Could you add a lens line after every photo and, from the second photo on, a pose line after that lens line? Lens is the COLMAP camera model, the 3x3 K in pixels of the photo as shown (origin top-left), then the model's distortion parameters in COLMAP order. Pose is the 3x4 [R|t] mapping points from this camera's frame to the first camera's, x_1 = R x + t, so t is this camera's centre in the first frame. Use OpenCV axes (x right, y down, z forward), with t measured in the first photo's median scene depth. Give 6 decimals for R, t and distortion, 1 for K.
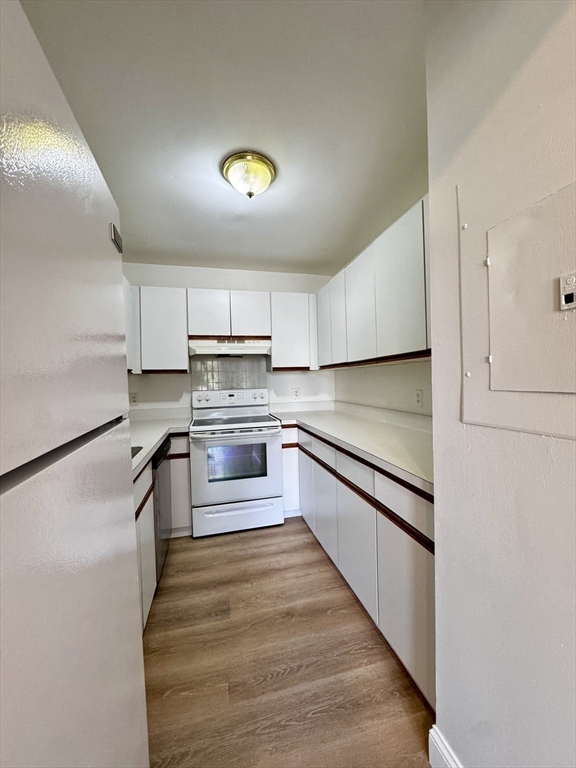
lens RADIAL K [[302.5, 0, 285.9], [0, 302.5, 384.0], [0, 0, 1]] dist [0.000710, 0.000445]
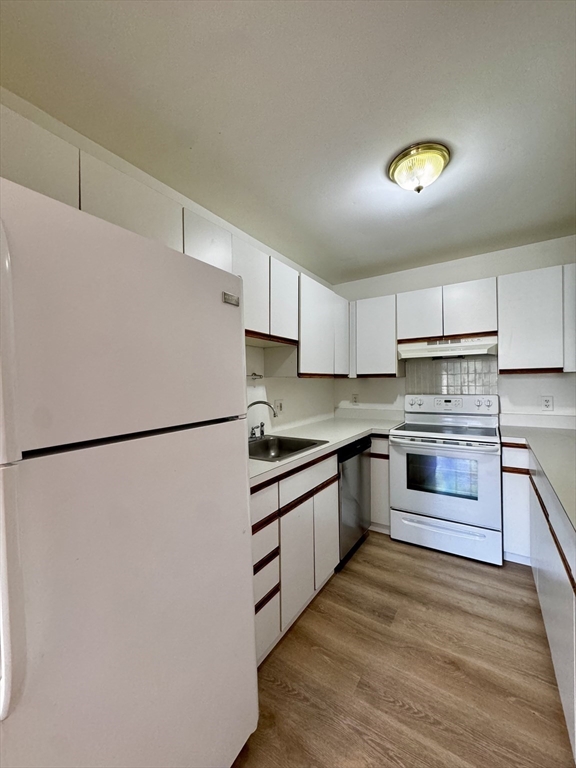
lens RADIAL K [[302.5, 0, 293.0], [0, 302.5, 383.4], [0, 0, 1]] dist [0.000710, 0.000445]
pose [[0.677828, 0.013414, -0.735099, 0.250626], [-0.014771, 0.999880, 0.004625, -0.018325], [0.735073, 0.007723, 0.677944, 0.068424]]
